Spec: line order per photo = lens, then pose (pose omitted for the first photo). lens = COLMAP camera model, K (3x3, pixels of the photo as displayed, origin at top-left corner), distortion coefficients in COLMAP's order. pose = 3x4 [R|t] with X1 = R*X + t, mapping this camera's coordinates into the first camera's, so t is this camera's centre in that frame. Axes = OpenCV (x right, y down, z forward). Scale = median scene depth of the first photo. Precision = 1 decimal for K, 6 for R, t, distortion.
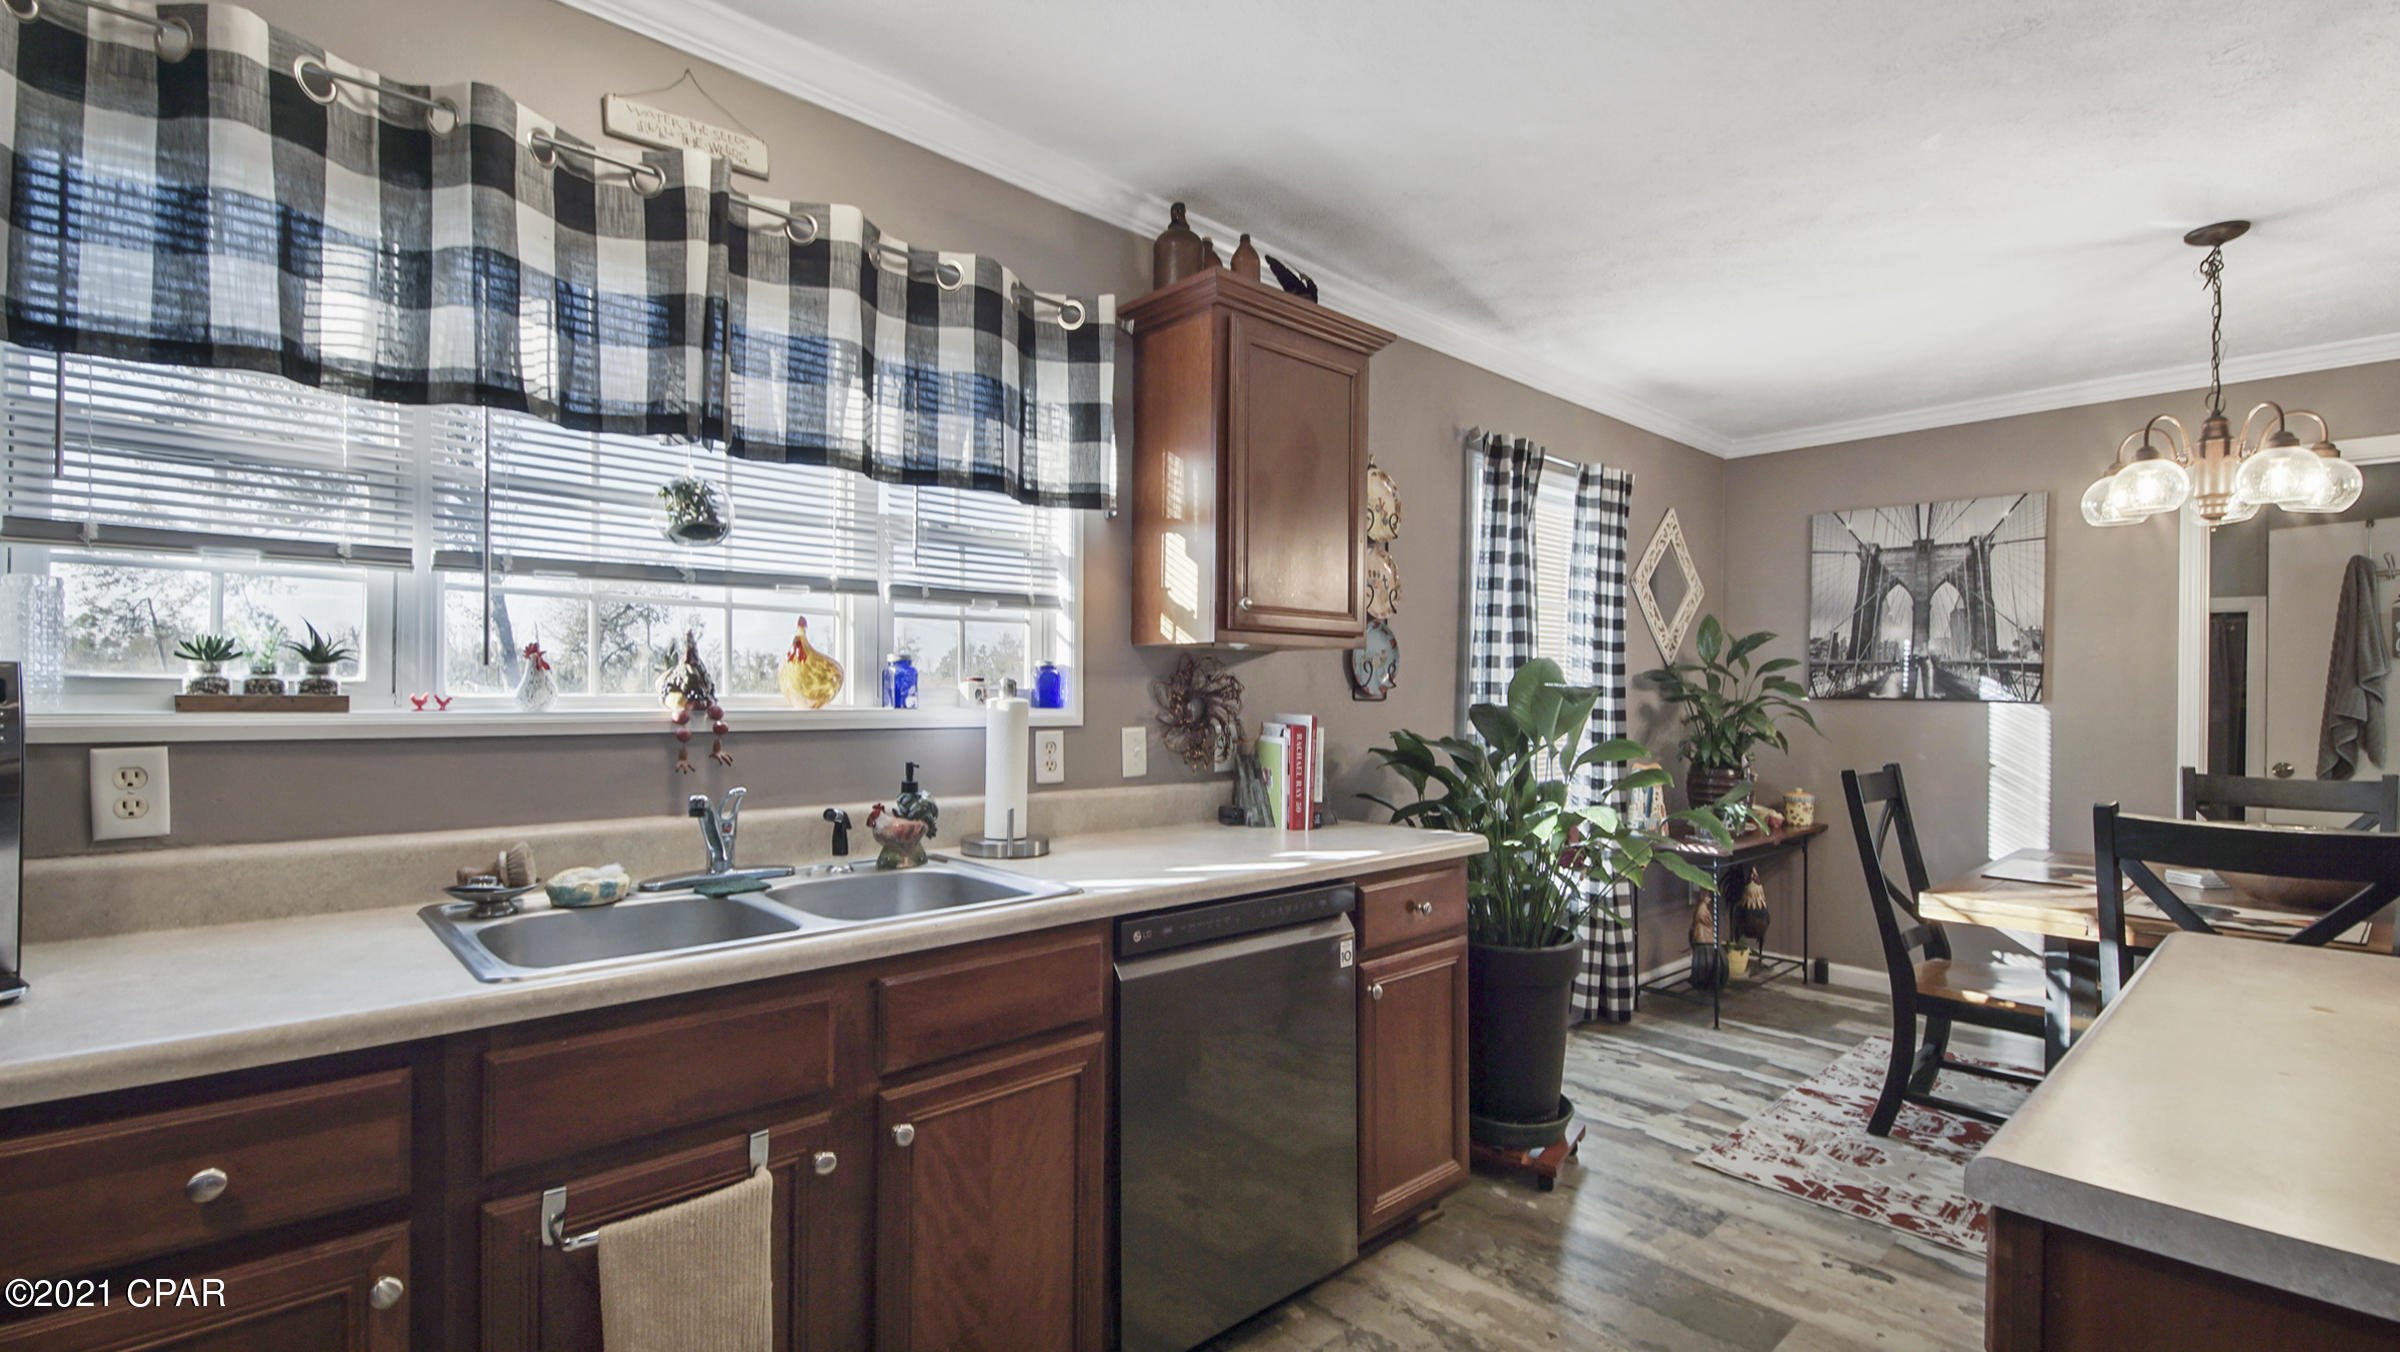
lens RADIAL K [[1106.8, 0, 1200.5], [0, 1106.8, 694.6], [0, 0, 1]] dist [0.016875, -0.006347]
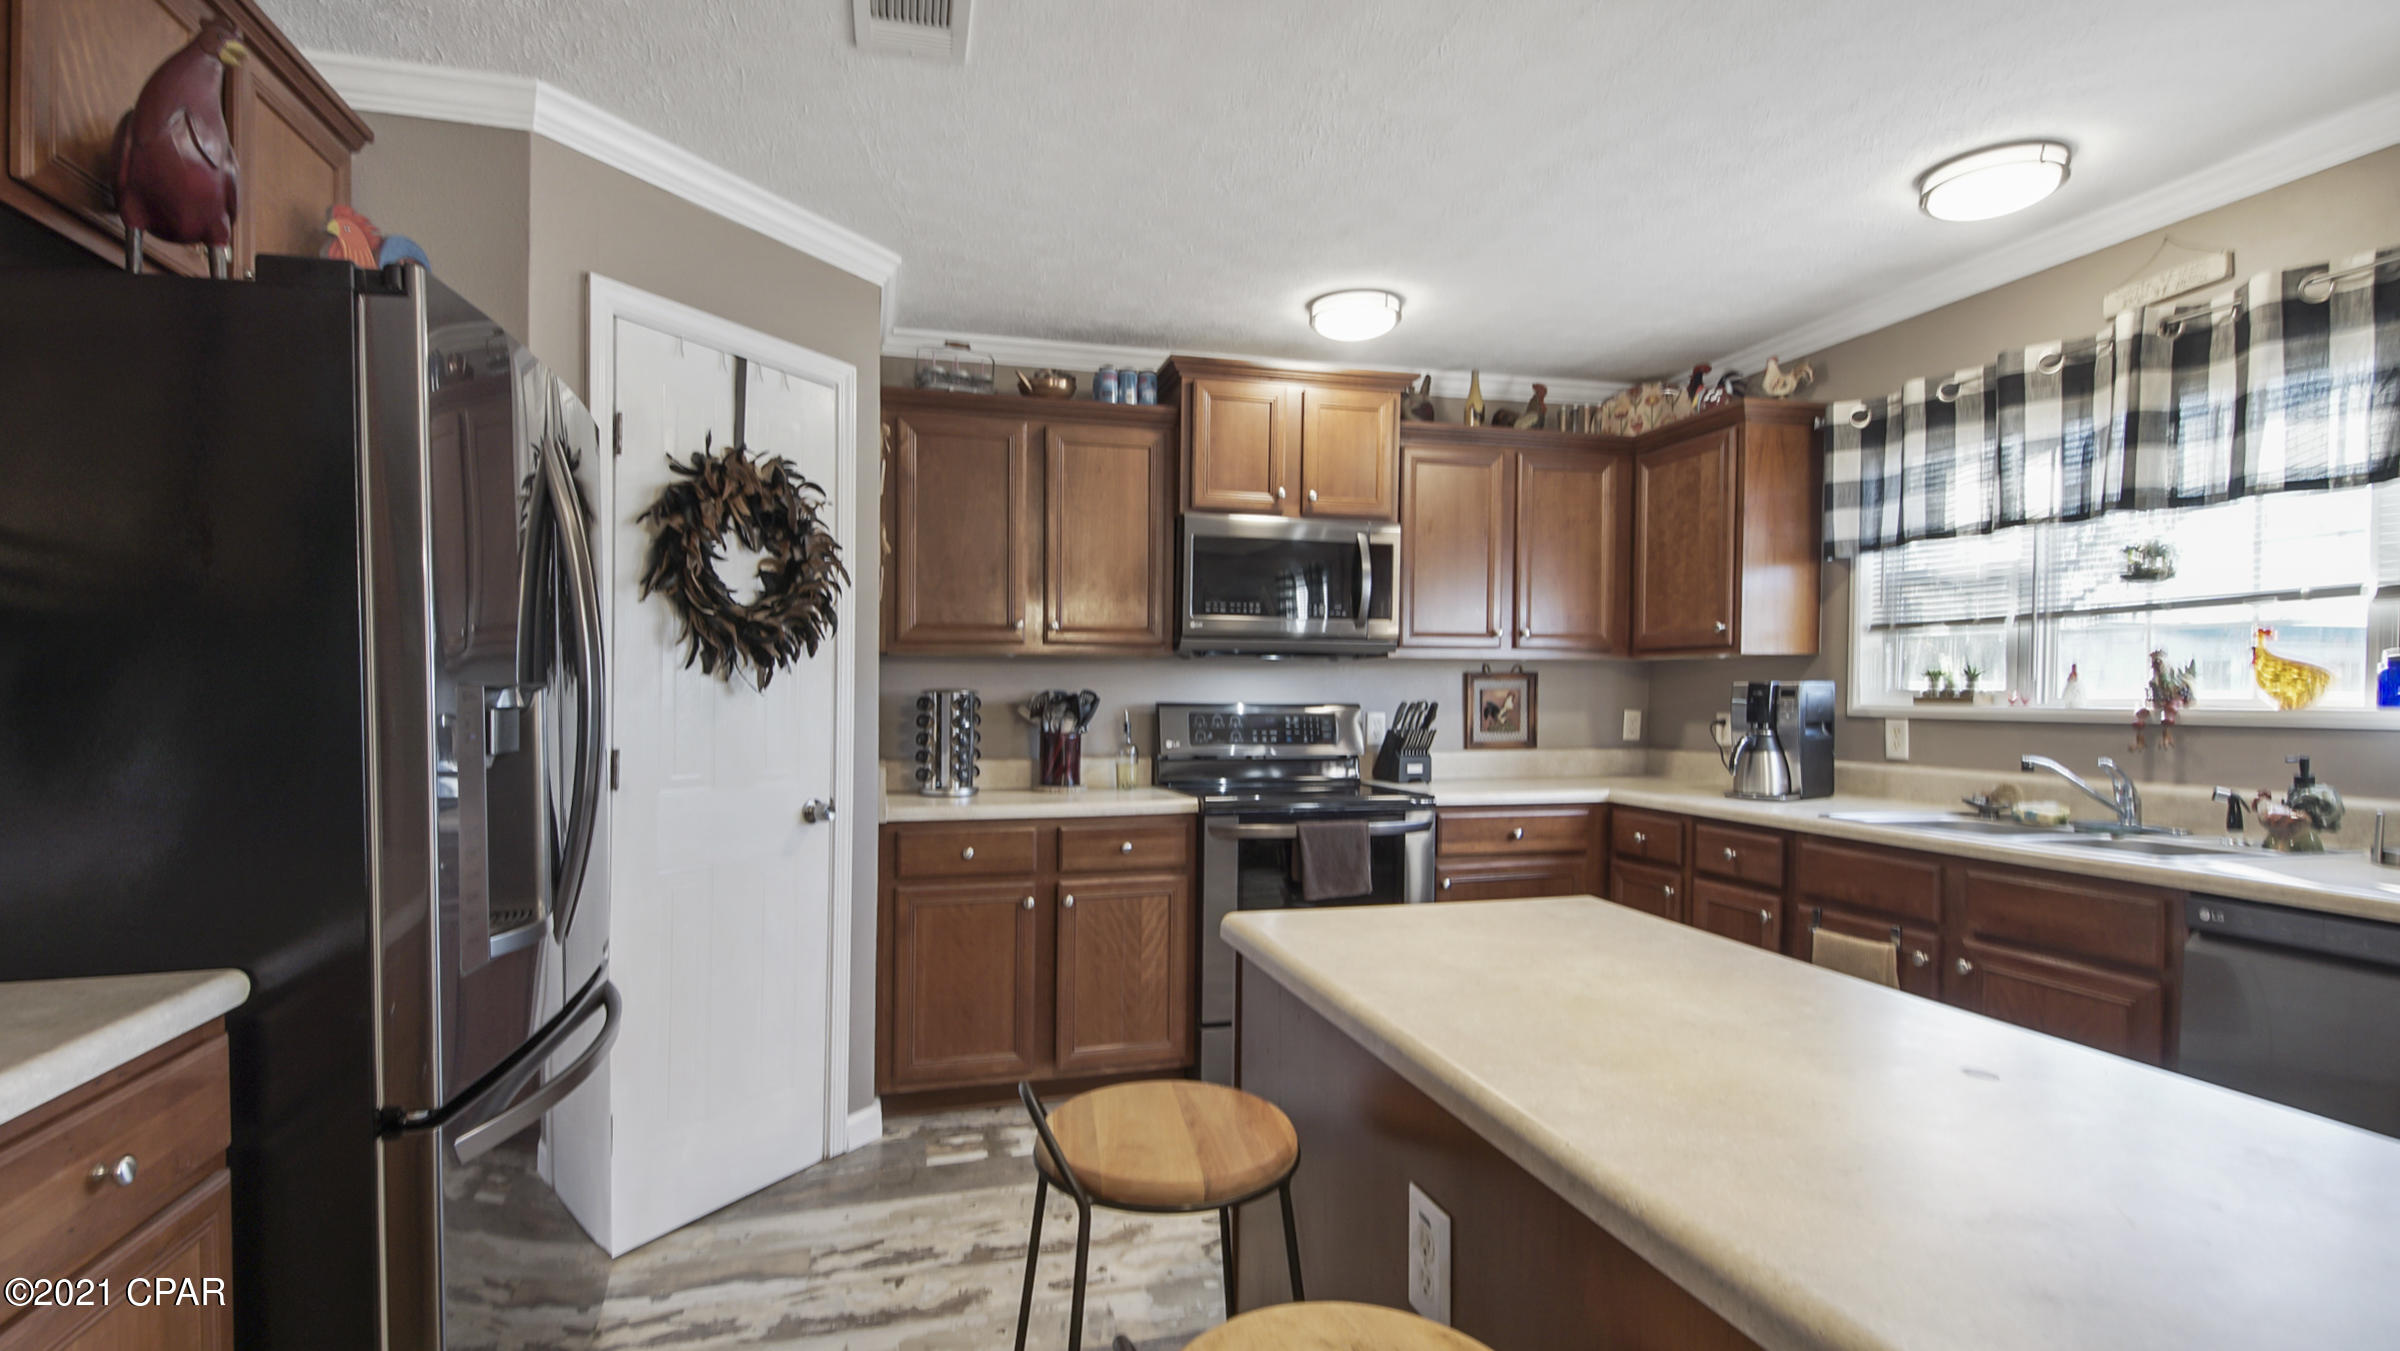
lens RADIAL K [[1106.8, 0, 1194.0], [0, 1106.8, 690.3], [0, 0, 1]] dist [0.016875, -0.006347]
pose [[-0.486510, -0.017383, -0.873502, 1.319632], [-0.015451, 0.999817, -0.011292, 0.028066], [0.873539, 0.008003, -0.486689, 0.646218]]
